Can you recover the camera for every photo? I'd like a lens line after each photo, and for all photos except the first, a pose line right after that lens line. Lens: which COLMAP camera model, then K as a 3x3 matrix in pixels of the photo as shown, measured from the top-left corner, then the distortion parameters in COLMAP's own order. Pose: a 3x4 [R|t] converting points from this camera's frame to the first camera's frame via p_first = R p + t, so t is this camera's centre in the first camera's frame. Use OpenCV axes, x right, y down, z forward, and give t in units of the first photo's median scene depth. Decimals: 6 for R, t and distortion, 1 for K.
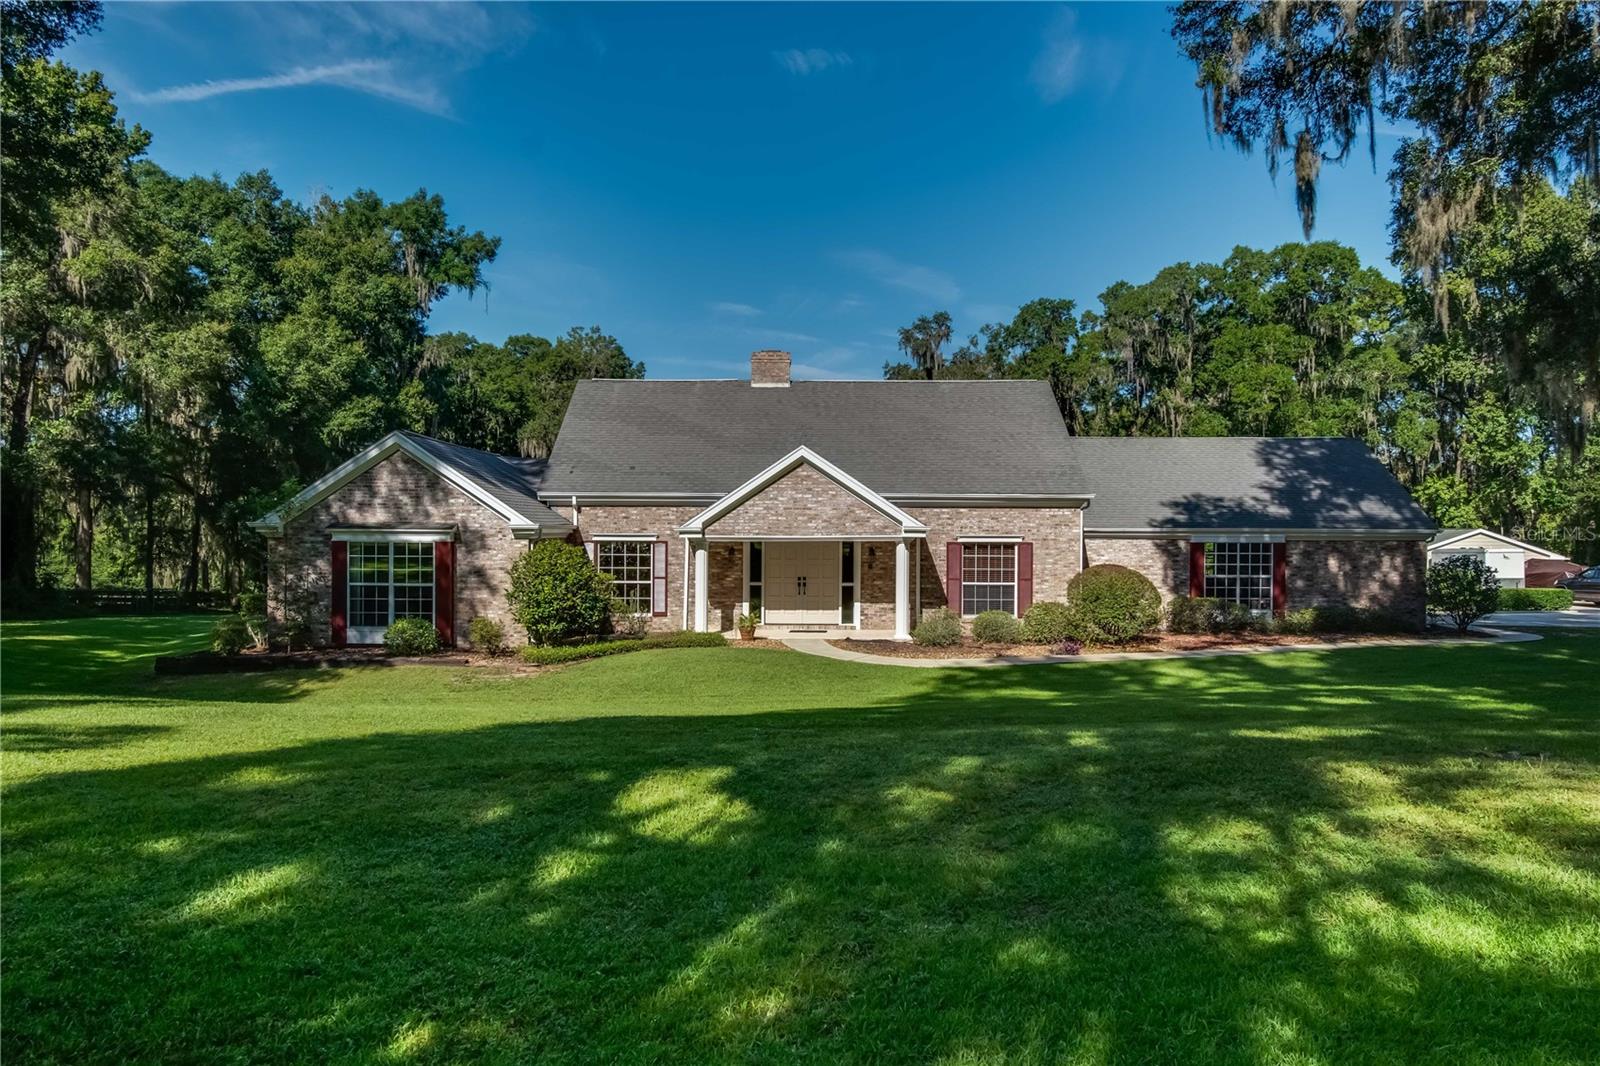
lens RADIAL K [[1097.3, 0, 800.0], [0, 1097.3, 557.5], [0, 0, 1]] dist [0.004528, 0.001365]
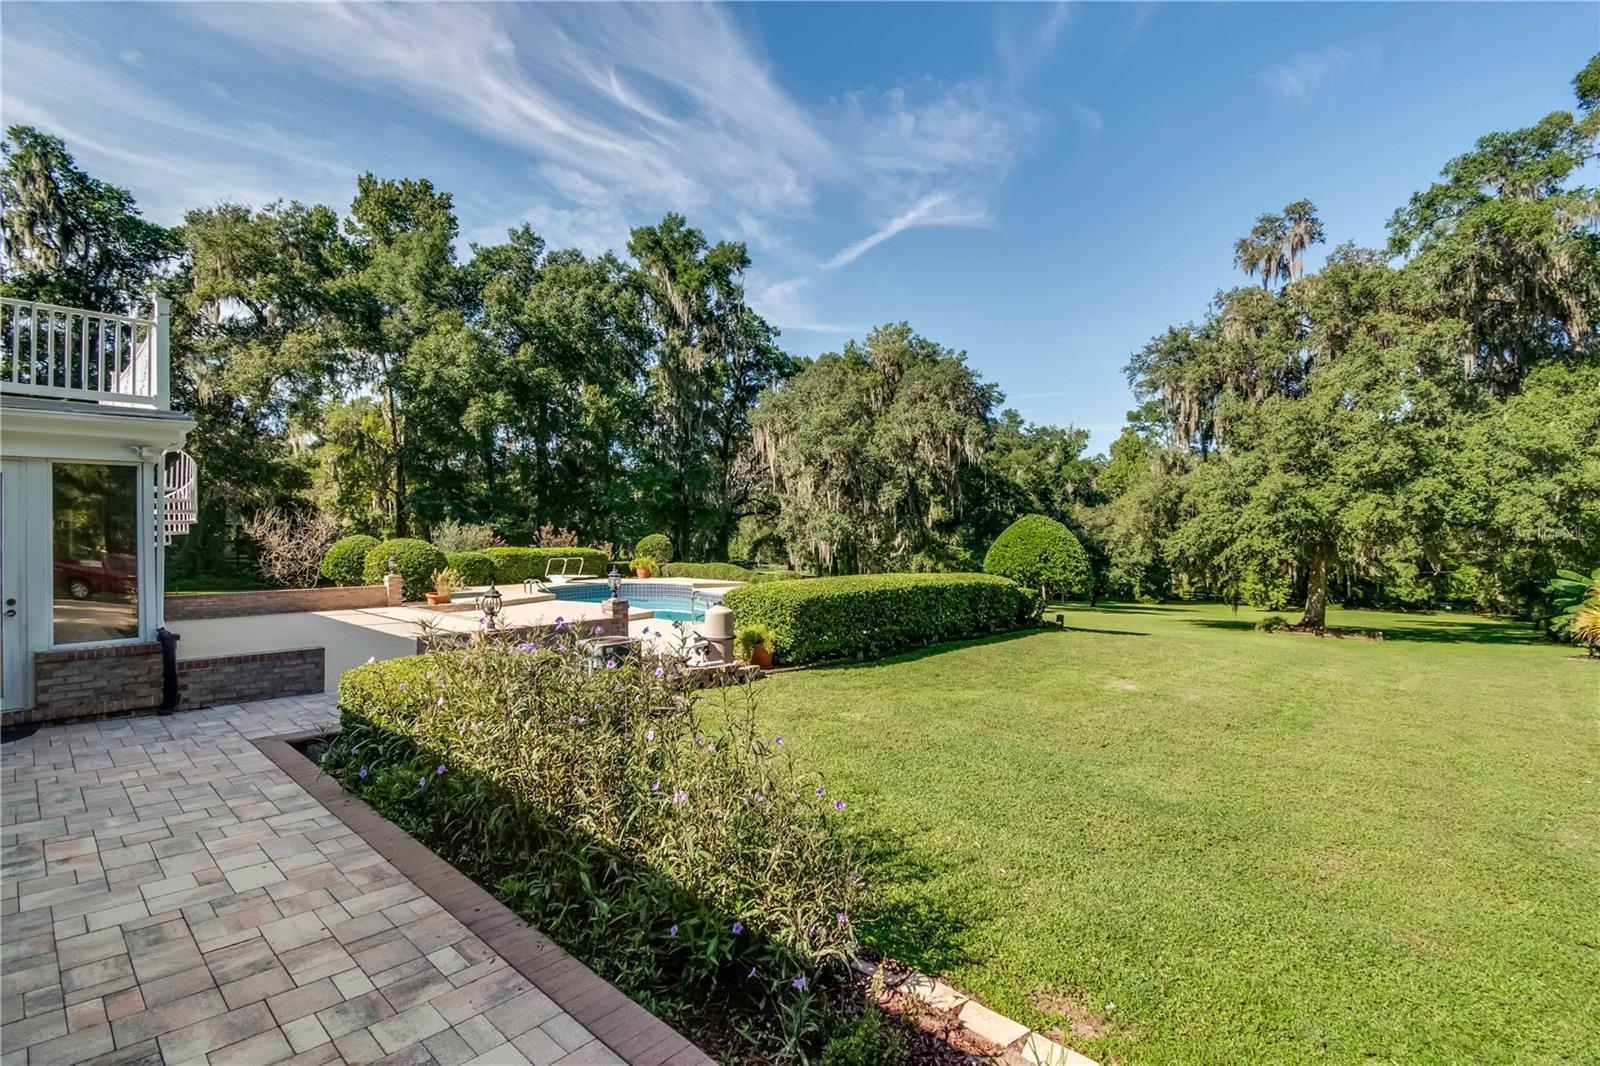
lens RADIAL K [[715.2, 0, 810.5], [0, 715.2, 525.4], [0, 0, 1]] dist [0.027998, -0.029851]
pose [[0.755448, -0.010003, -0.655133, 0.631607], [-0.005373, 0.999755, -0.021461, -0.004948], [0.655187, 0.019733, 0.755209, 1.436458]]
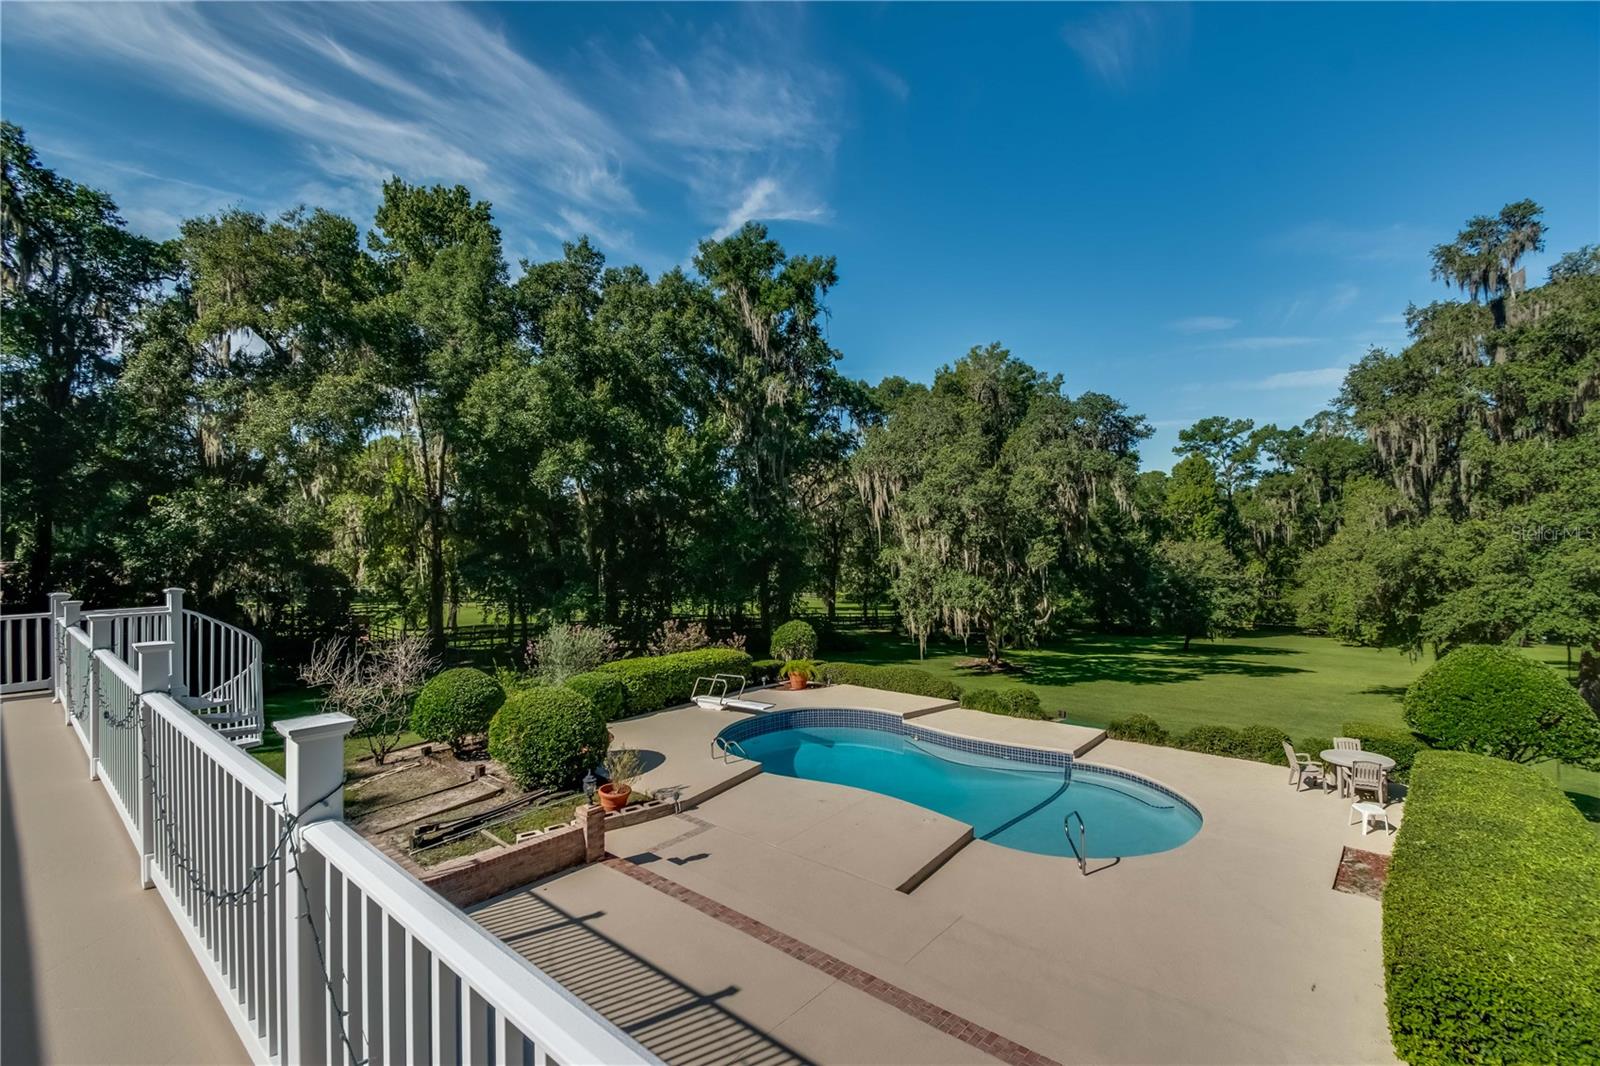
lens RADIAL K [[707.6, 0, 806.9], [0, 707.6, 533.1], [0, 0, 1]] dist [0.034789, -0.027754]
pose [[0.766317, -0.027026, -0.641894, 0.241494], [0.011916, 0.999541, -0.027858, -0.114039], [0.642352, 0.013699, 0.766287, 1.459671]]
